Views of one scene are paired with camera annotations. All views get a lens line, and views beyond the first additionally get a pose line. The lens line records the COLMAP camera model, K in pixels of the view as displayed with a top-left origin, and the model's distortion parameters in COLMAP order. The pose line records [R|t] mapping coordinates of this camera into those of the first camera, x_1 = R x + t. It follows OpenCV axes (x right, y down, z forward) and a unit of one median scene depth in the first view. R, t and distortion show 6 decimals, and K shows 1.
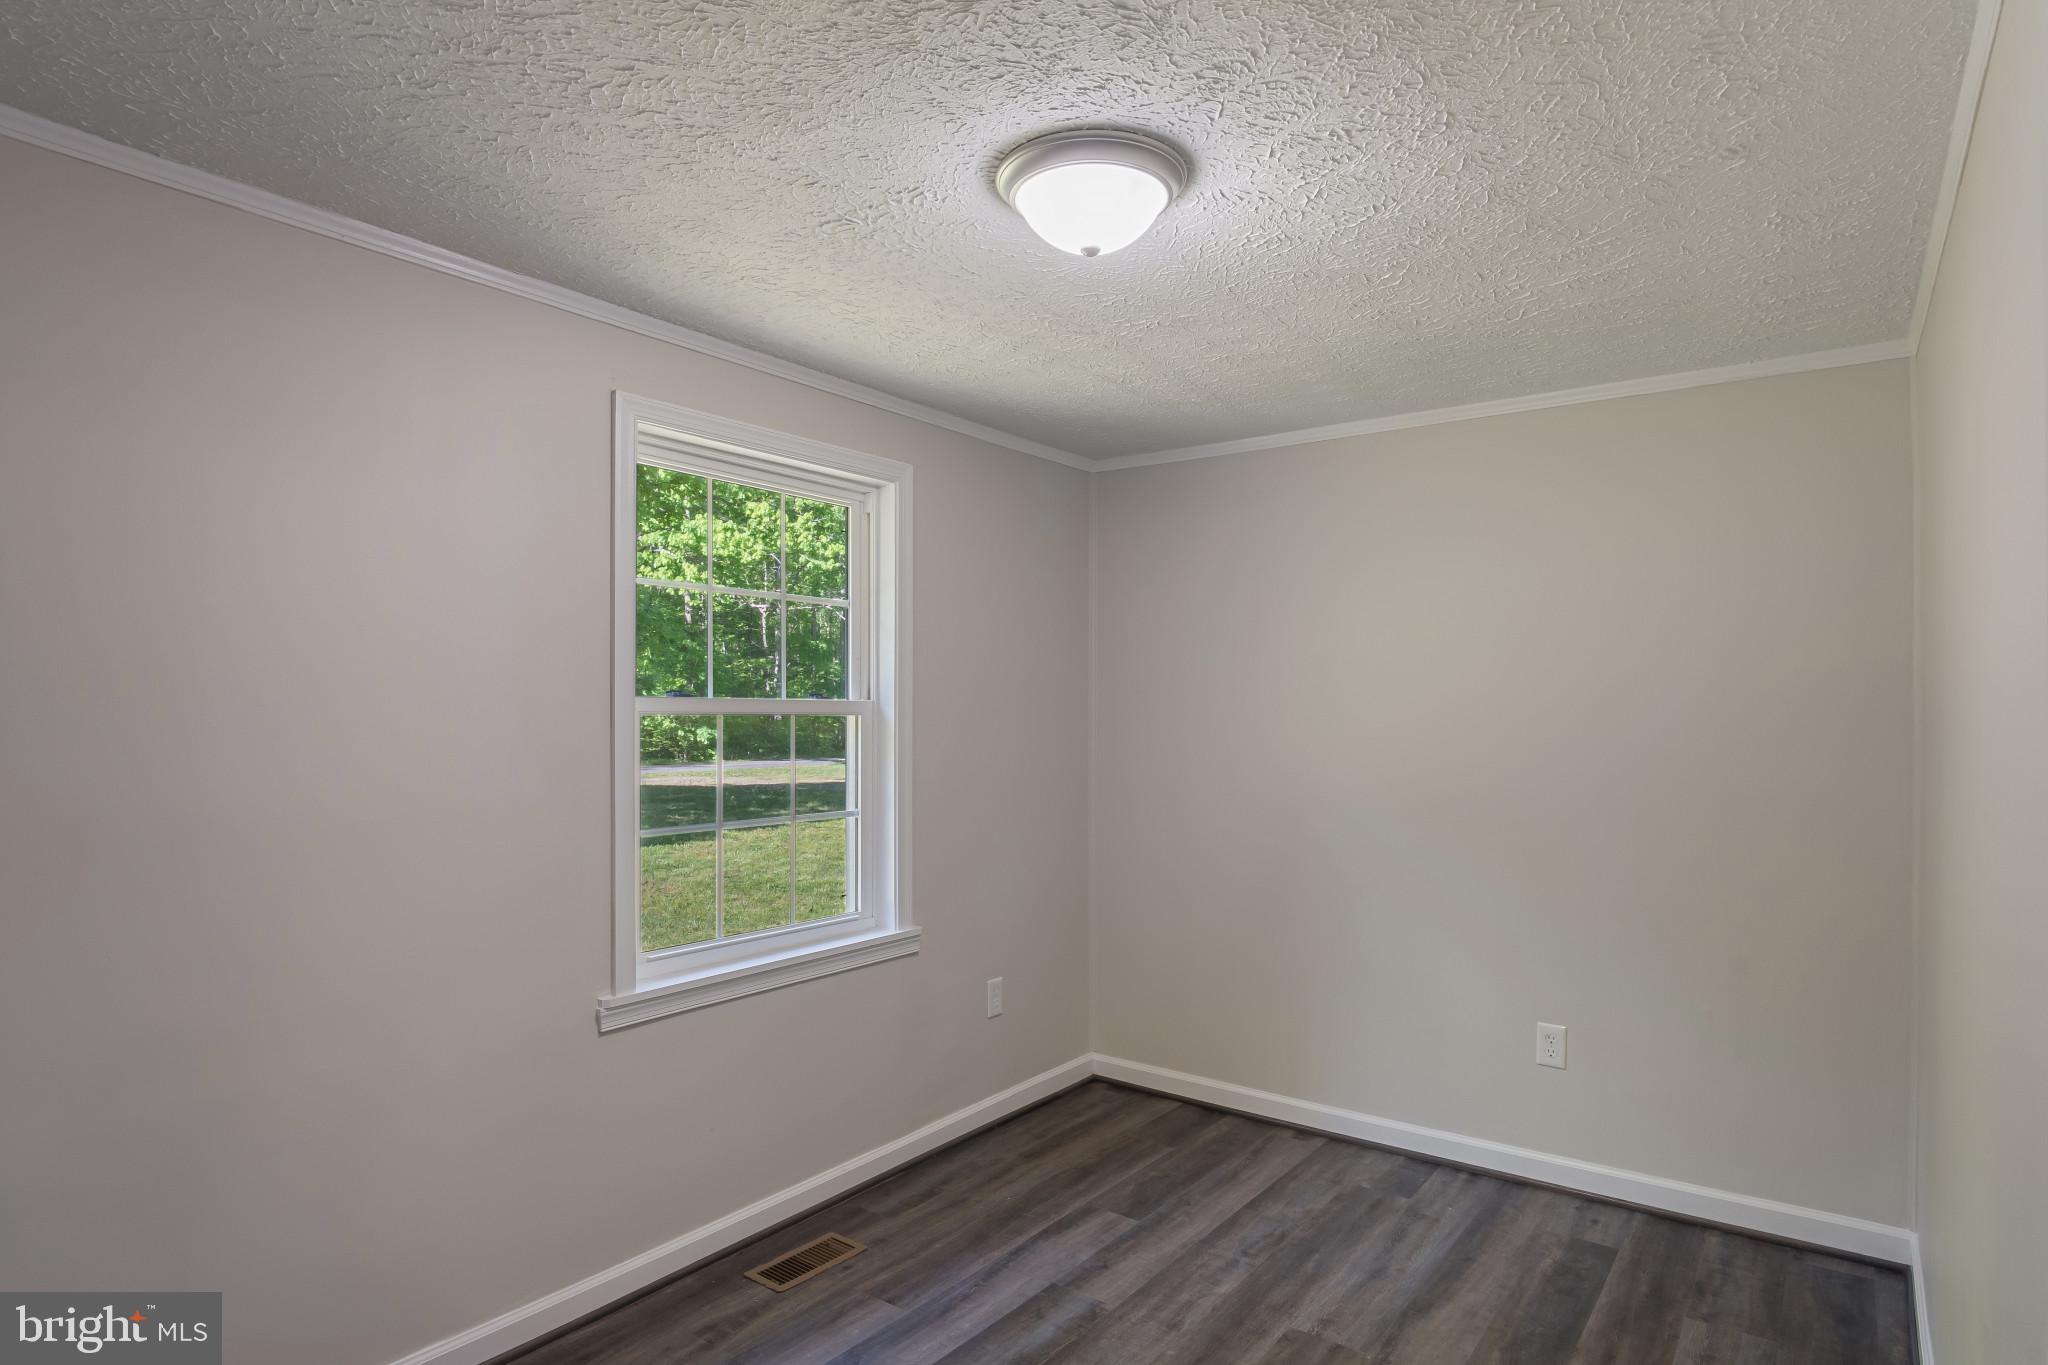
lens RADIAL K [[1121.4, 0, 1031.5], [0, 1121.4, 715.1], [0, 0, 1]] dist [-0.029163, 0.000865]
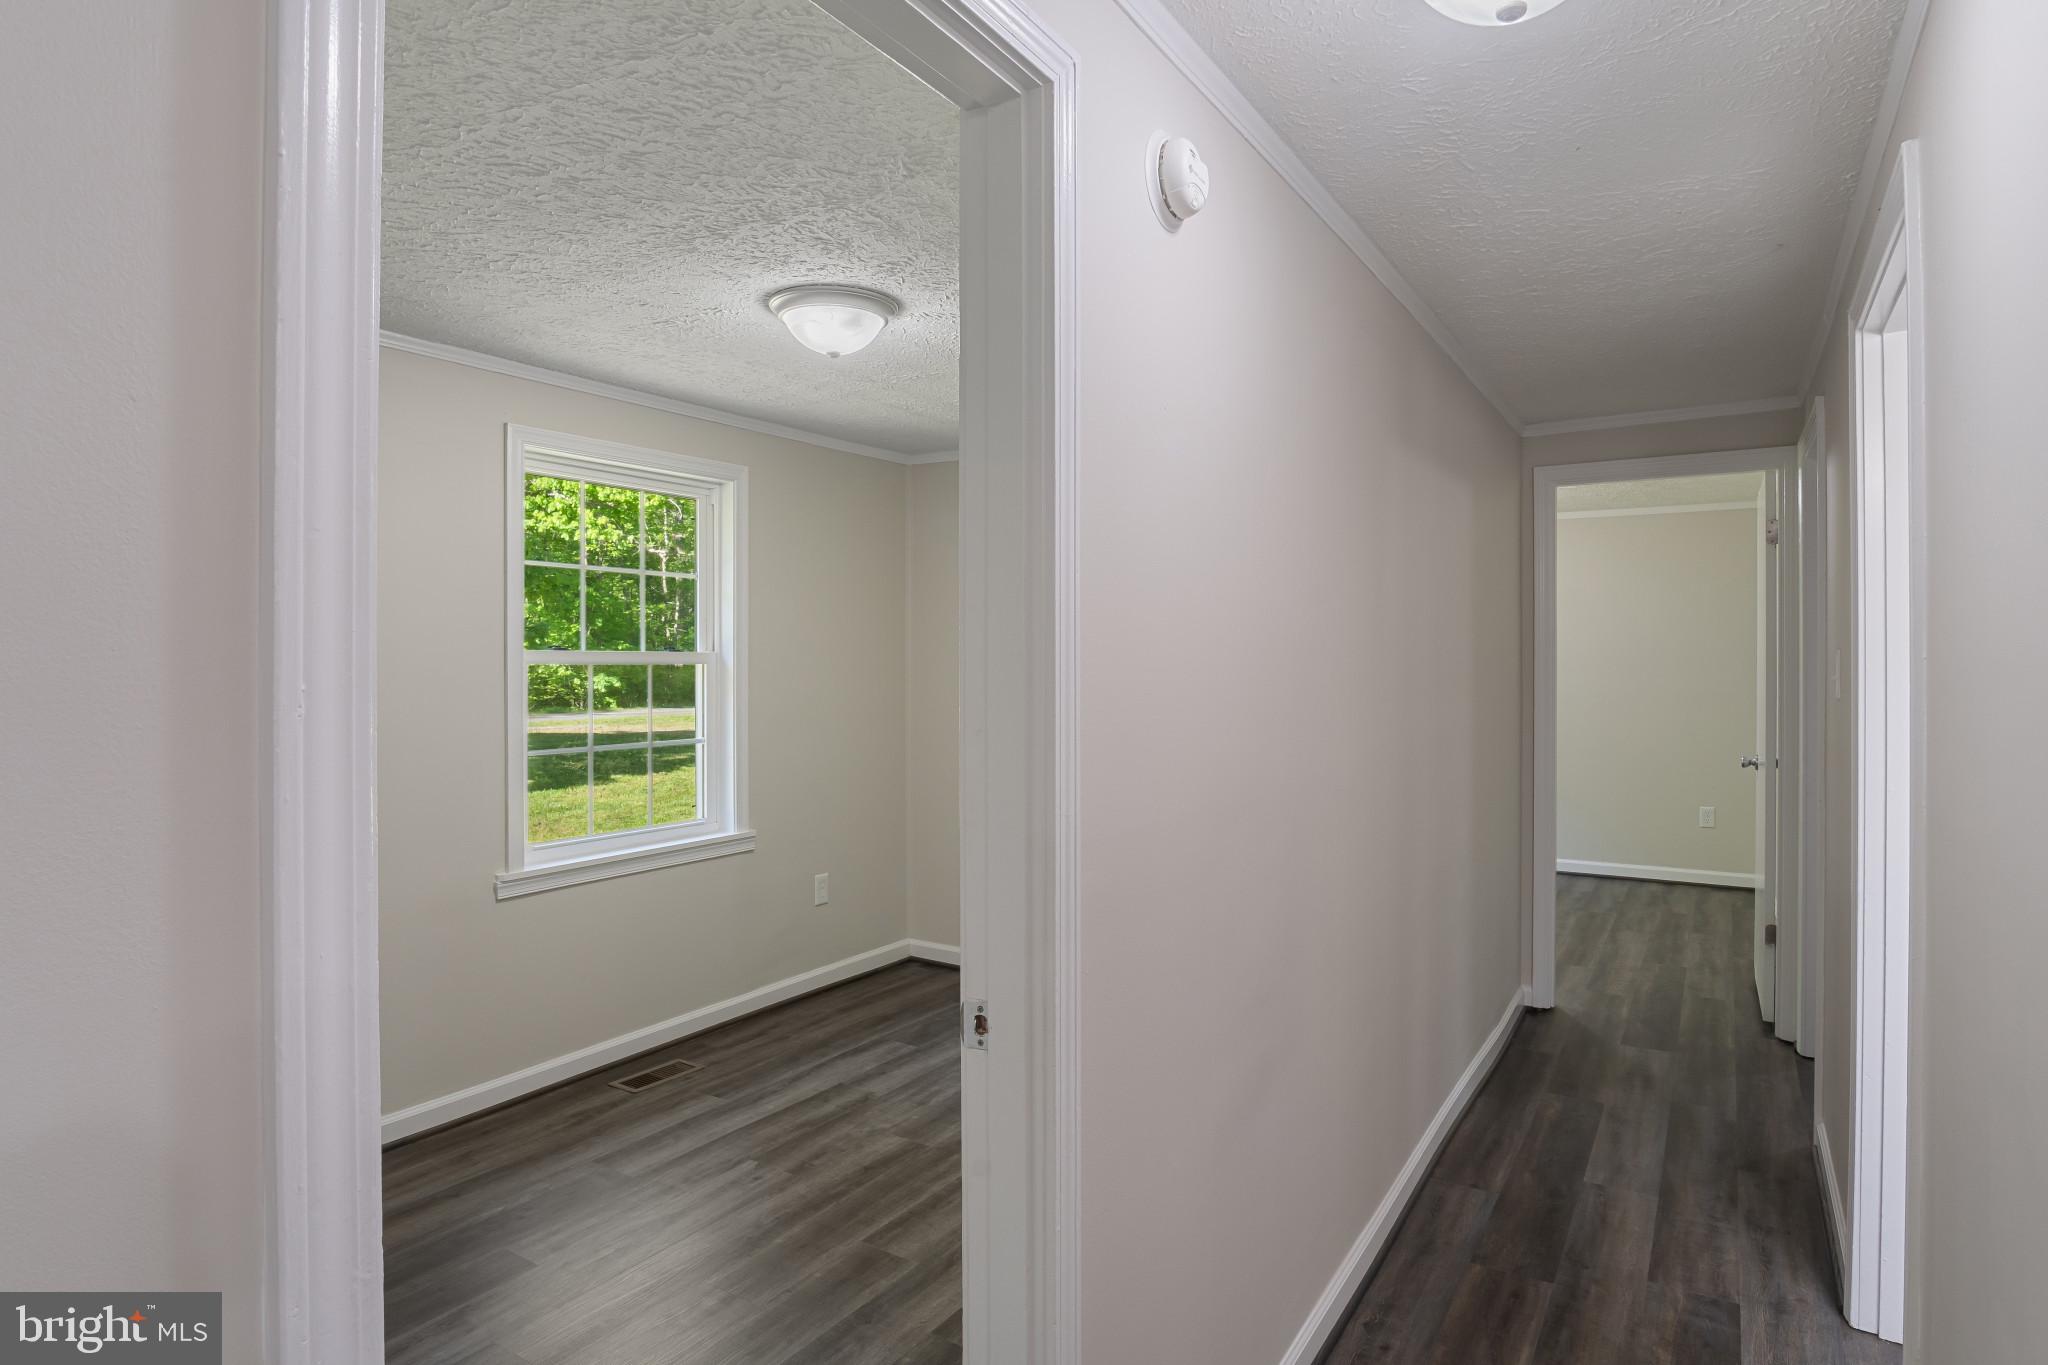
lens RADIAL K [[1134.2, 0, 1034.1], [0, 1134.2, 665.5], [0, 0, 1]] dist [-0.027859, 0.002510]
pose [[0.996806, -0.001445, 0.079847, 0.123966], [0.001170, 0.999993, 0.003486, -0.002154], [-0.079852, -0.003382, 0.996801, -0.333185]]
